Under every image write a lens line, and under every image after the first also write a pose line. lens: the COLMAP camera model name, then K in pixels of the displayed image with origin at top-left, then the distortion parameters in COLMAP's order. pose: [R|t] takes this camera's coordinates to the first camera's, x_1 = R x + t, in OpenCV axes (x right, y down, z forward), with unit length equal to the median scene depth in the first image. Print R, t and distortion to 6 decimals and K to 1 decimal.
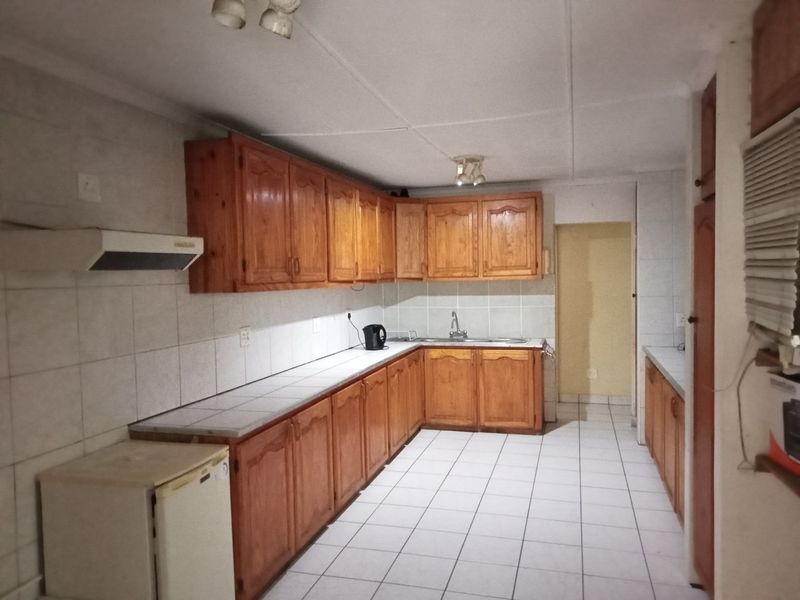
lens RADIAL K [[592.4, 0, 400.3], [0, 592.4, 299.8], [0, 0, 1]] dist [-0.001839, 0.011717]
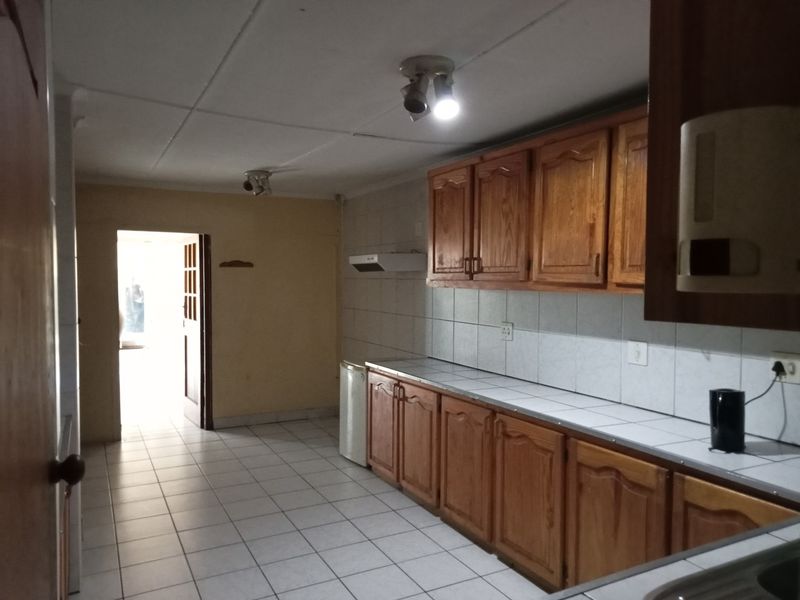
lens RADIAL K [[592.4, 0, 399.6], [0, 592.4, 301.6], [0, 0, 1]] dist [-0.001839, 0.011717]
pose [[-0.718412, 0.044456, -0.694196, 0.608373], [-0.022133, 0.995990, 0.086687, -0.078272], [0.695266, 0.077642, -0.714547, 1.613501]]
